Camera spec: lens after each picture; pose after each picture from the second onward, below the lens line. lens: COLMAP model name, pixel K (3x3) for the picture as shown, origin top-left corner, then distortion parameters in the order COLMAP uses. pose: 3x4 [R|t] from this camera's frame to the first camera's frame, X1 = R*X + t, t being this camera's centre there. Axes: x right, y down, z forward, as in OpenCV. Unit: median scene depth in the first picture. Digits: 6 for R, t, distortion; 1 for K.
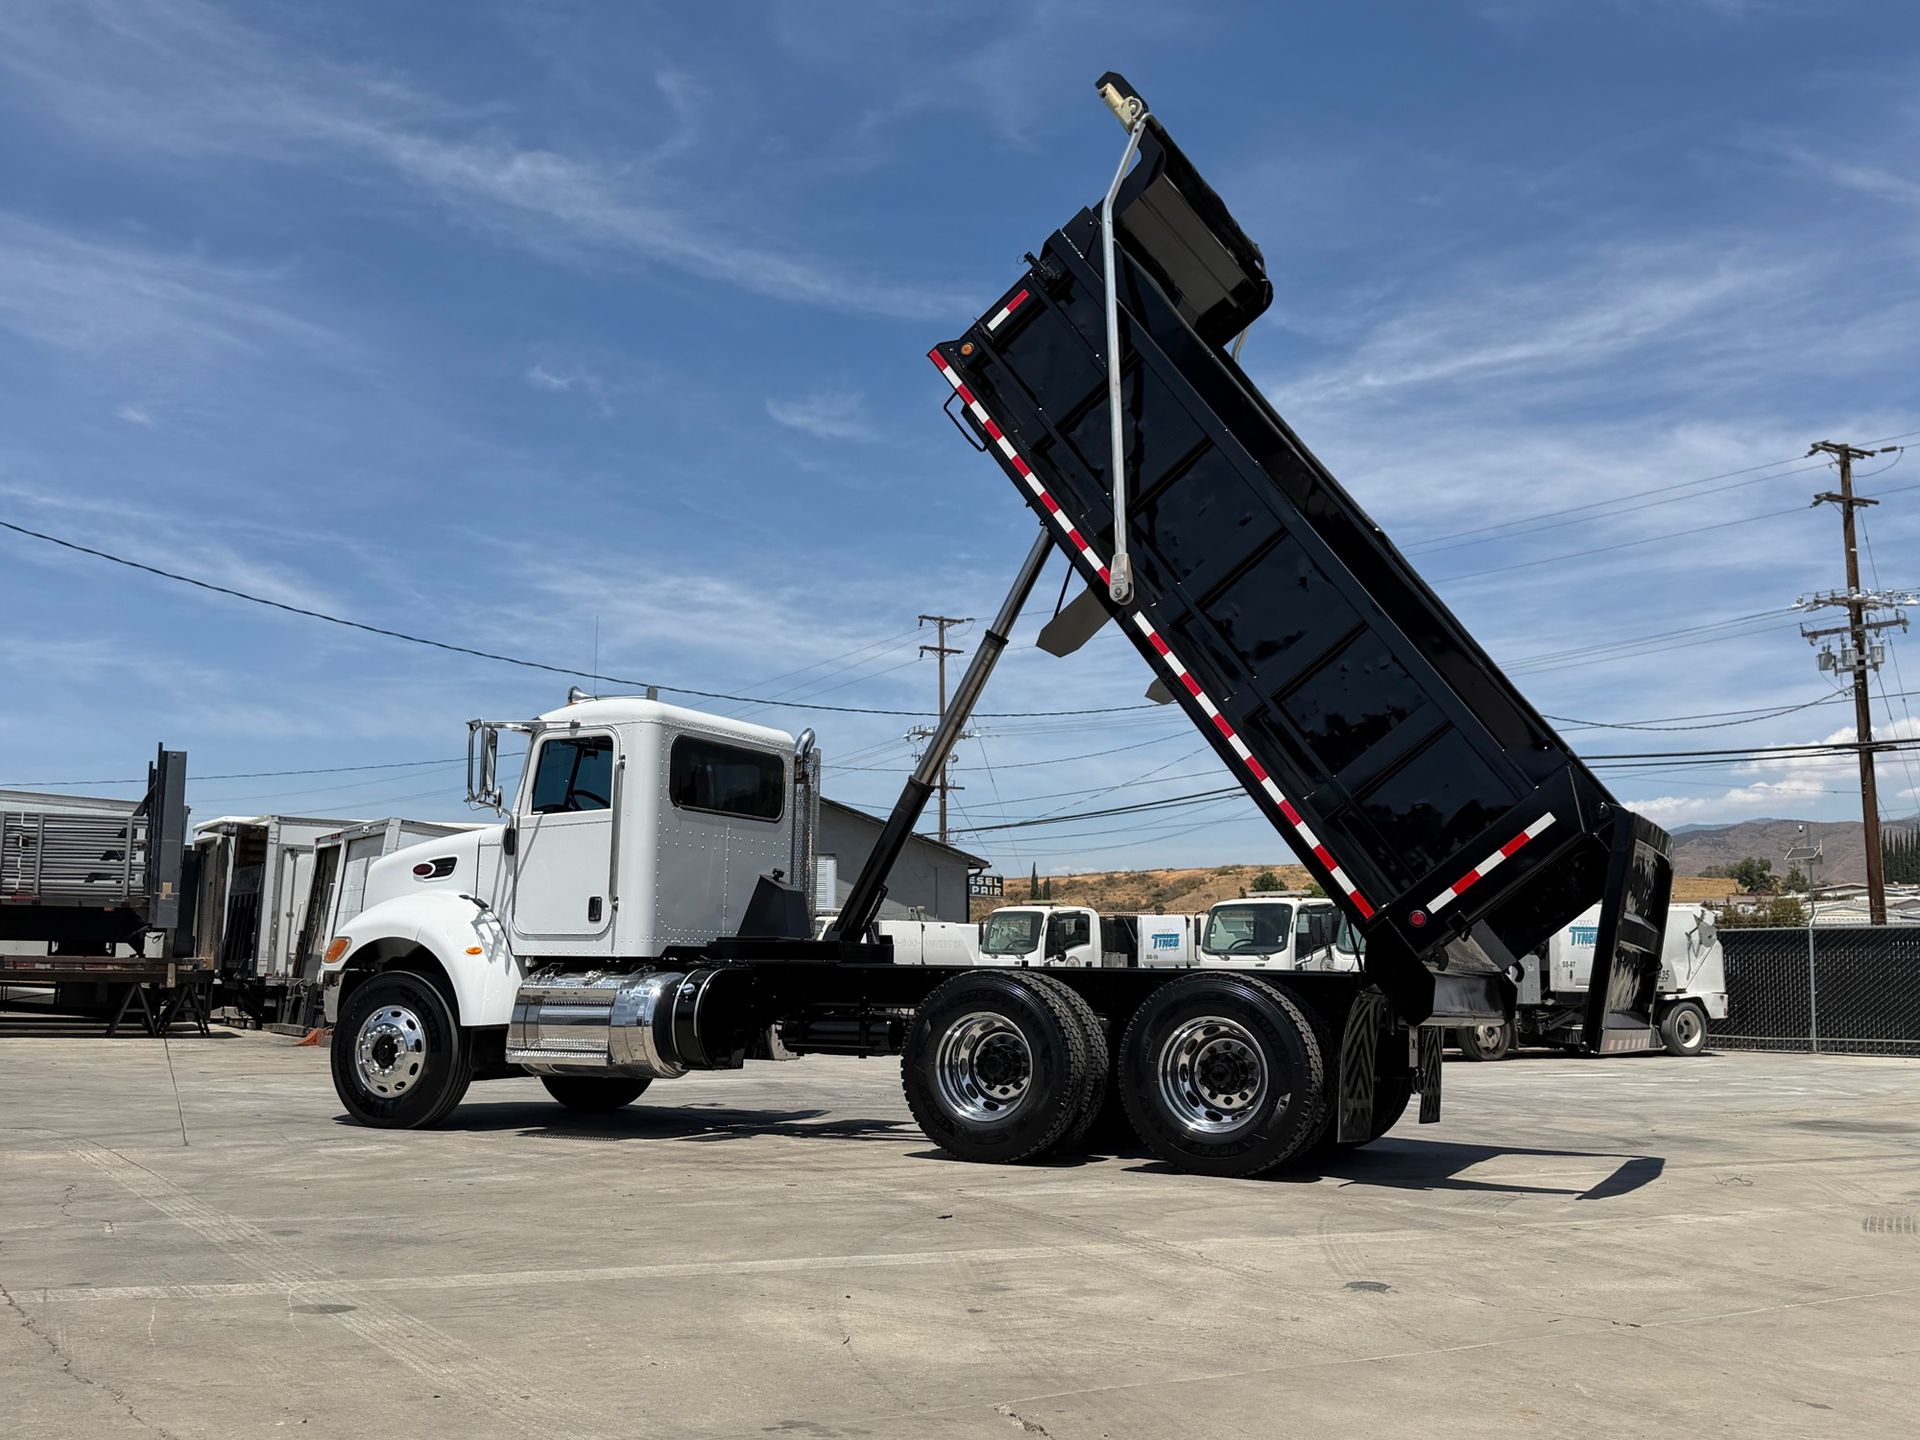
lens RADIAL K [[1843.1, 0, 963.4], [0, 1843.1, 702.9], [0, 0, 1]] dist [0.061420, 0.000000]
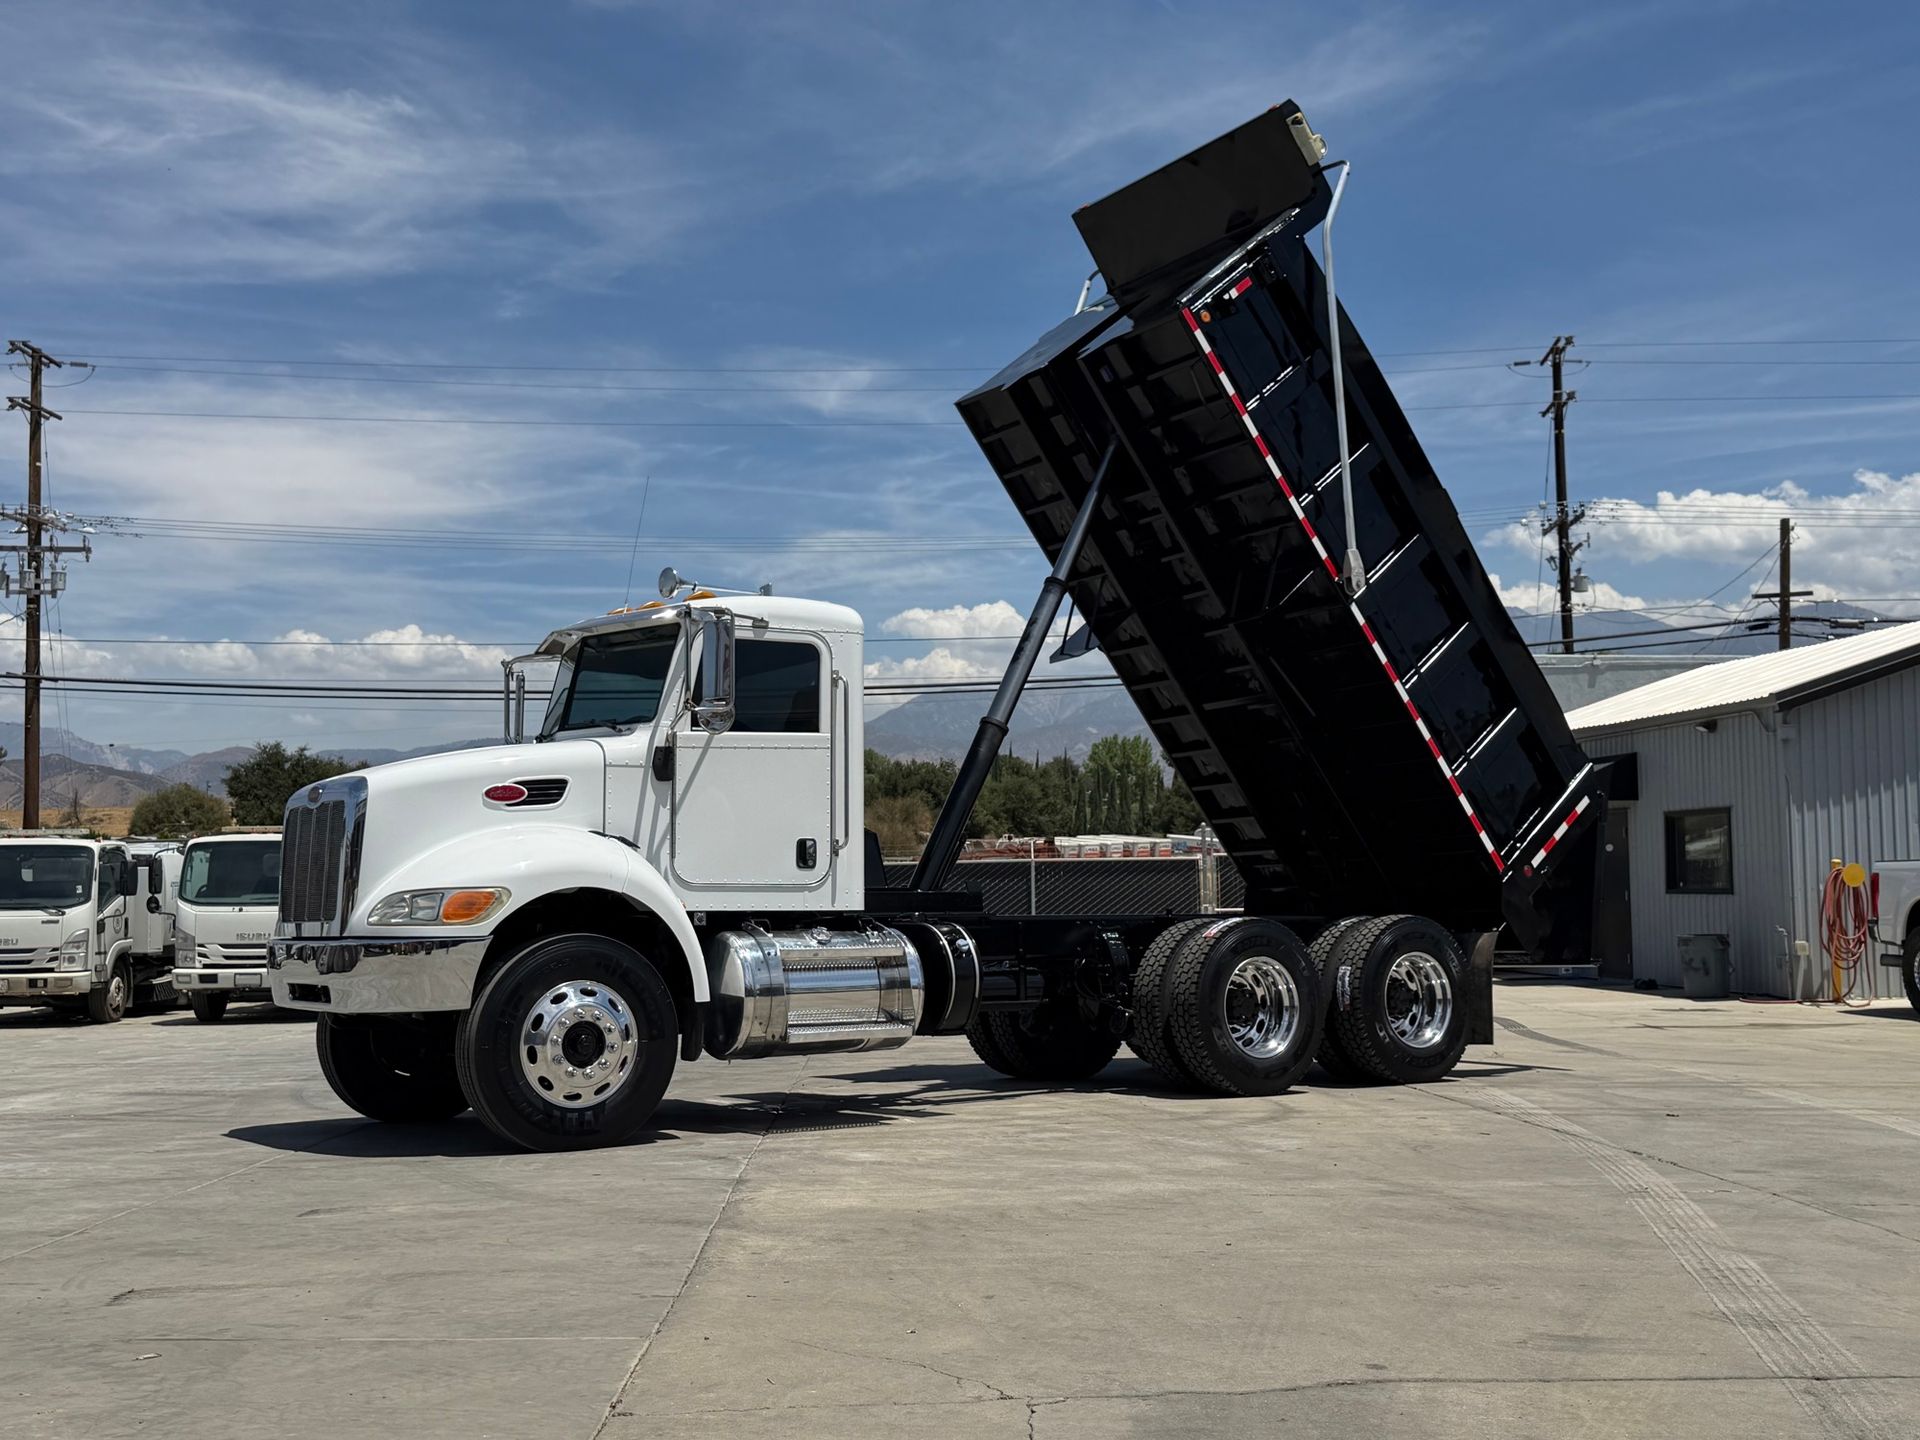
lens RADIAL K [[2069.0, 0, 968.8], [0, 2069.0, 696.5], [0, 0, 1]] dist [0.052578, 0.000000]
pose [[0.483654, 0.077862, 0.871789, -0.943708], [-0.107367, 0.993791, -0.029193, 0.059698], [-0.868649, -0.079482, 0.489011, 0.480326]]
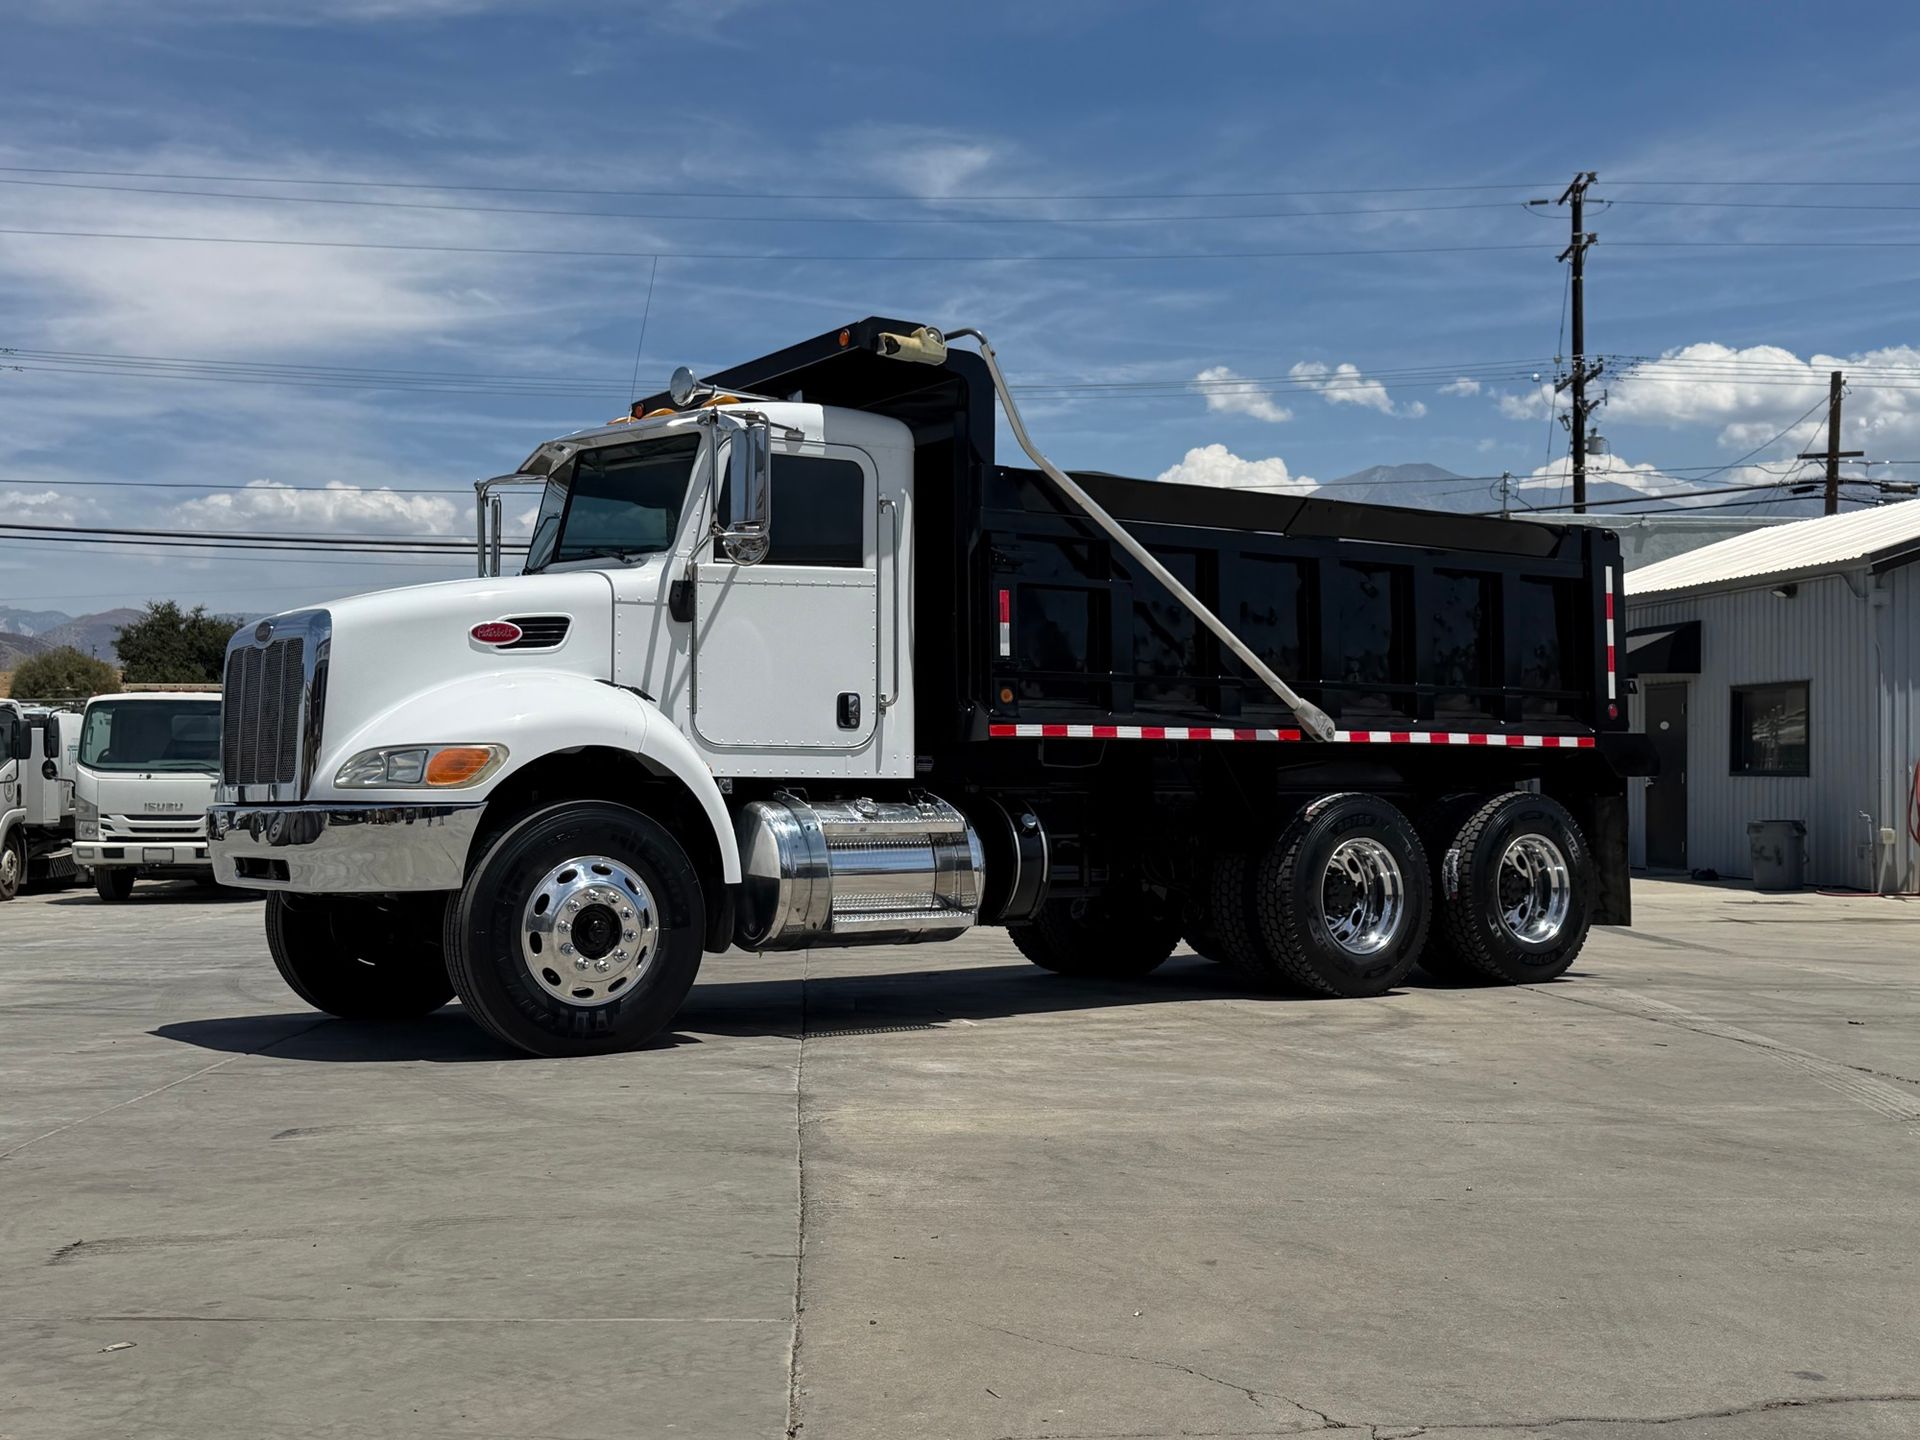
lens RADIAL K [[2216.0, 0, 972.9], [0, 2216.0, 729.2], [0, 0, 1]] dist [0.087530, 0.000000]
pose [[0.463594, 0.017652, 0.885872, -0.890225], [-0.118987, 0.991986, 0.042503, 0.075451], [-0.878022, -0.125111, 0.461979, 0.557847]]
